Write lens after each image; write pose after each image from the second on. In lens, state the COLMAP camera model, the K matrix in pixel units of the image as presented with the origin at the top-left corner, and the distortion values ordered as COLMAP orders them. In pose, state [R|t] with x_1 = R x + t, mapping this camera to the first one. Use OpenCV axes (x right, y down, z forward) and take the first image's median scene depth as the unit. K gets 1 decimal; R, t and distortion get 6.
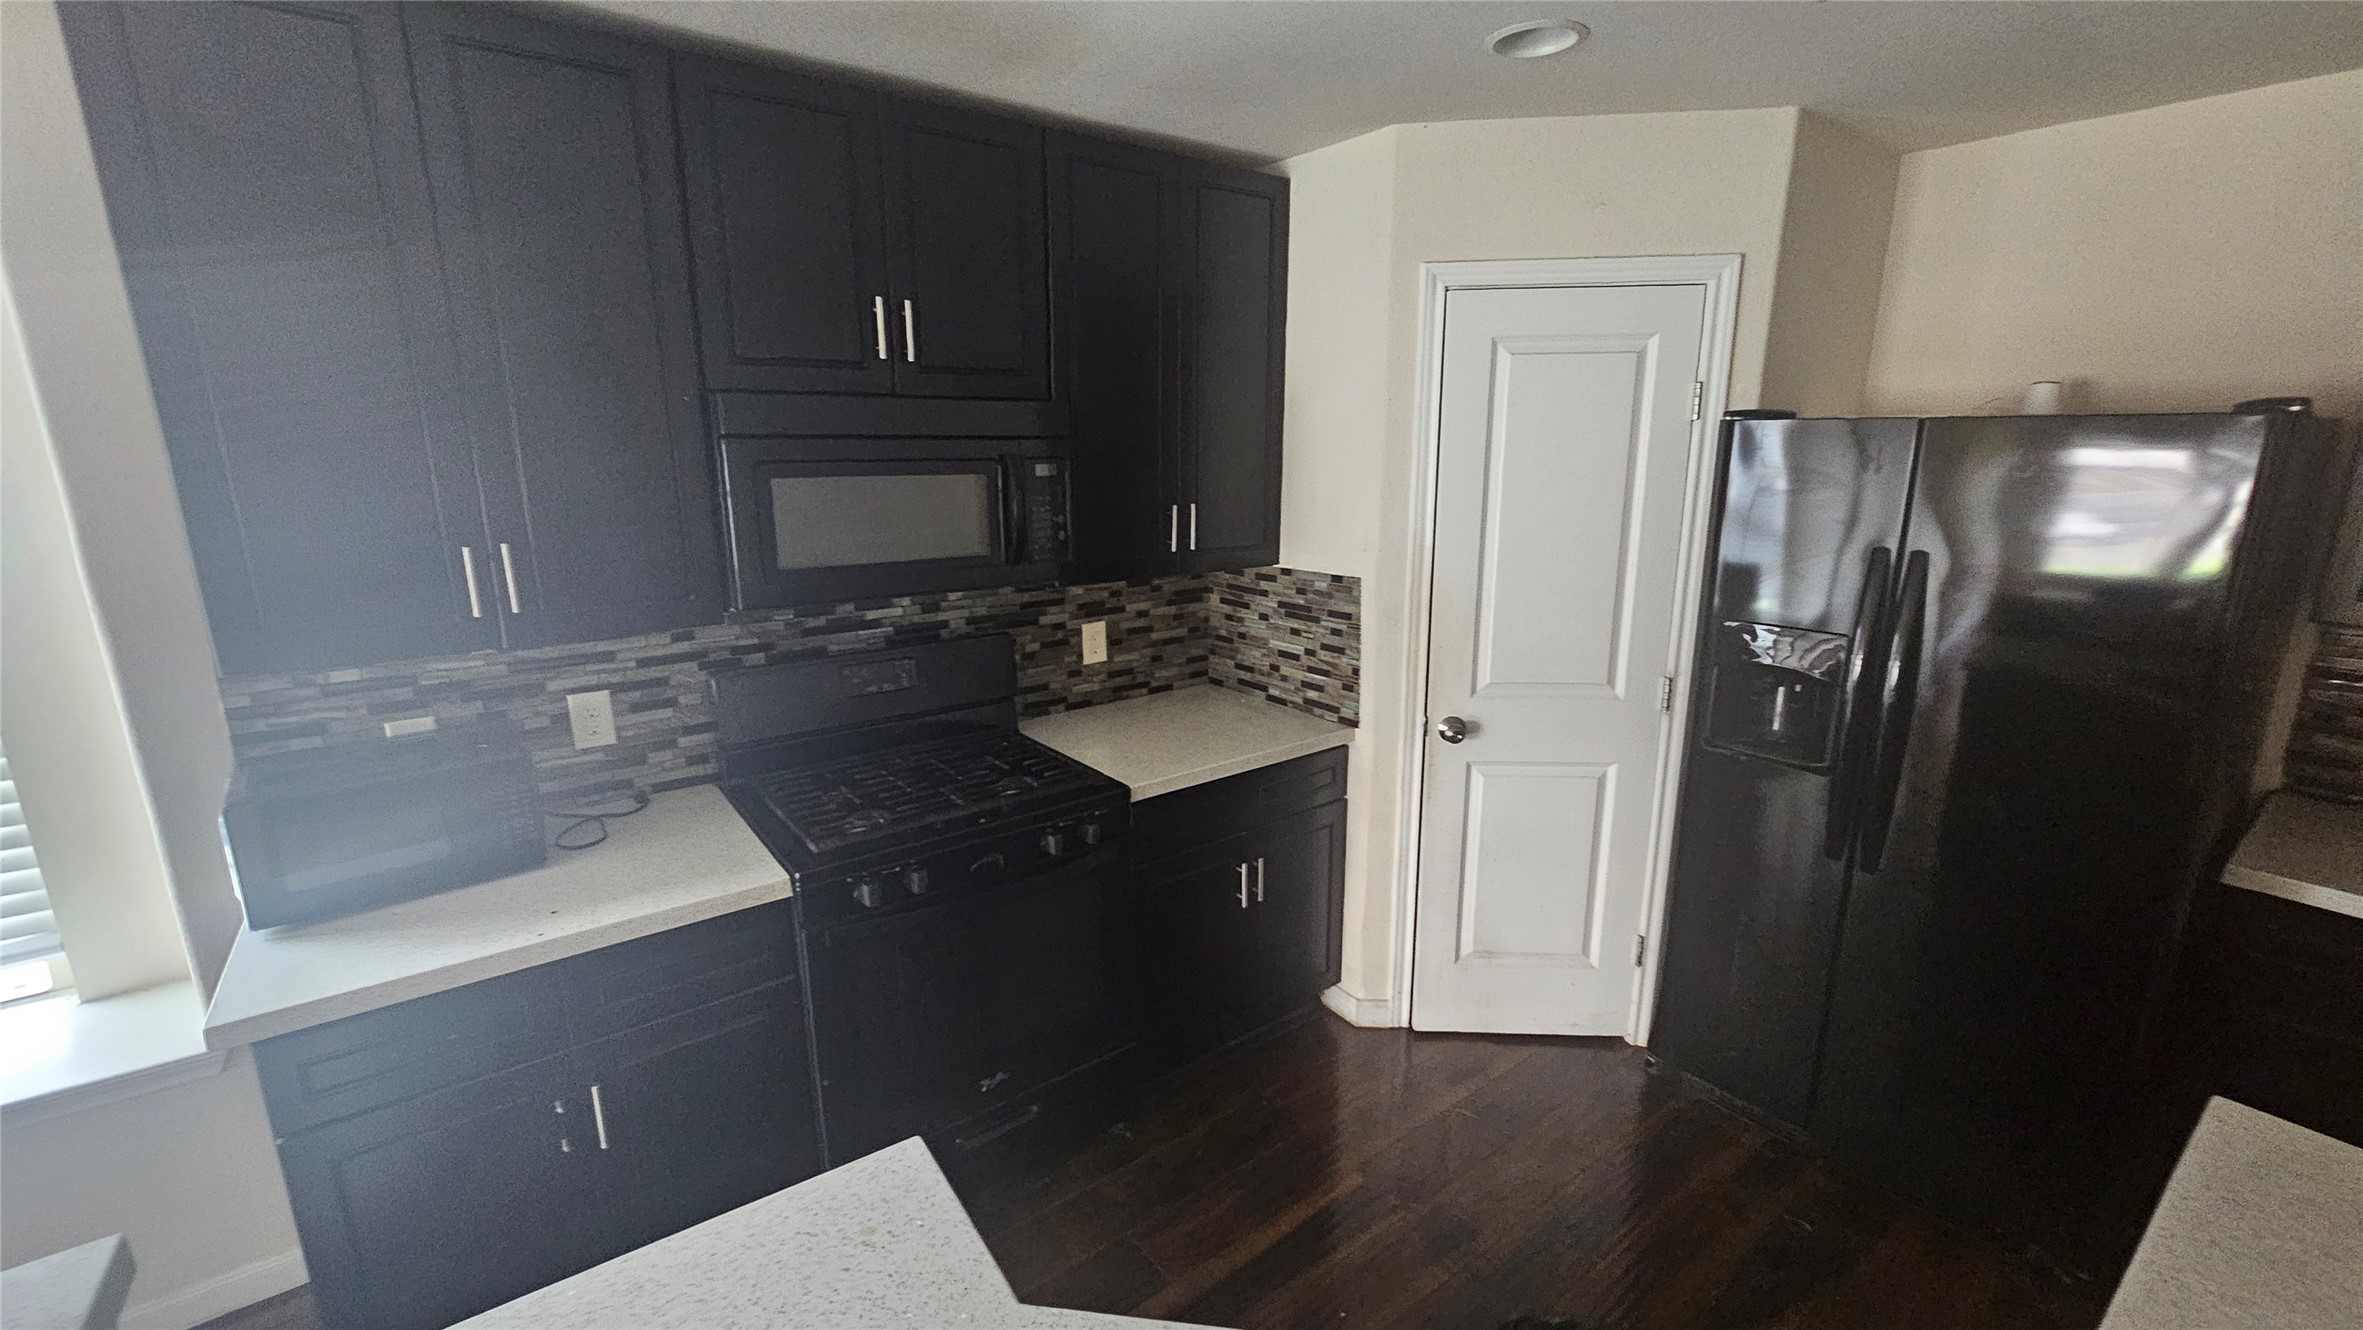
lens RADIAL K [[968.0, 0, 1186.1], [0, 968.0, 656.4], [0, 0, 1]] dist [-0.002289, 0.000354]
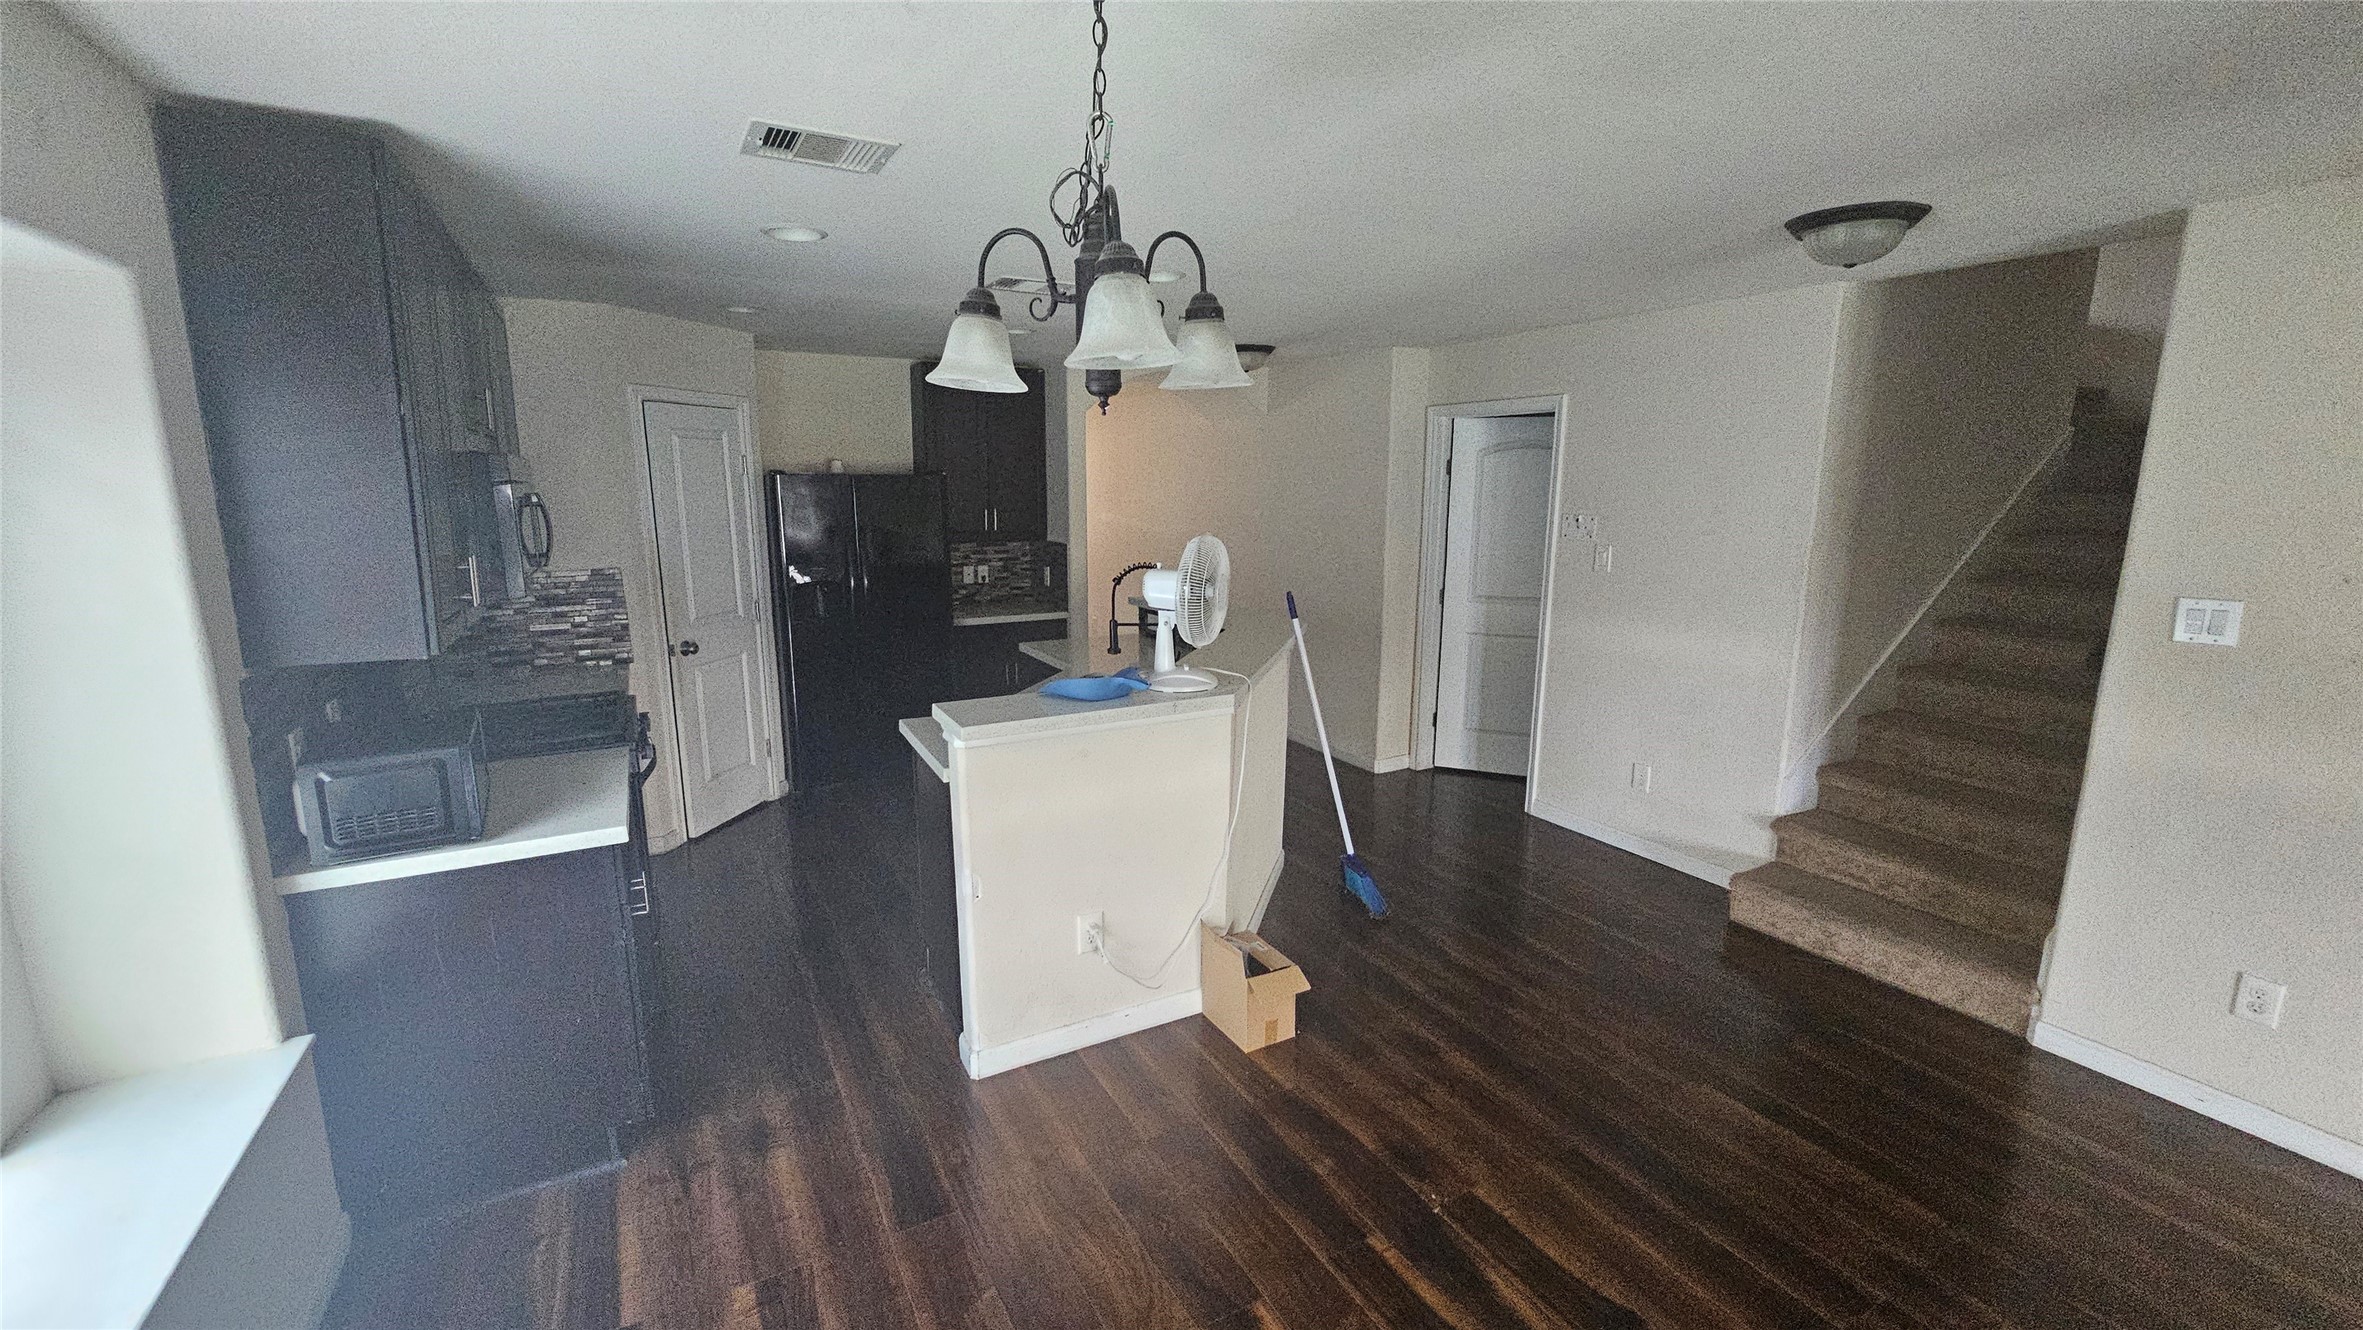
lens RADIAL K [[968.0, 0, 1185.8], [0, 968.0, 658.9], [0, 0, 1]] dist [-0.002289, 0.000354]
pose [[0.132572, -0.179249, 0.974830, -1.287678], [0.216118, 0.965075, 0.148065, 0.029482], [-0.967325, 0.191049, 0.166681, -0.156197]]
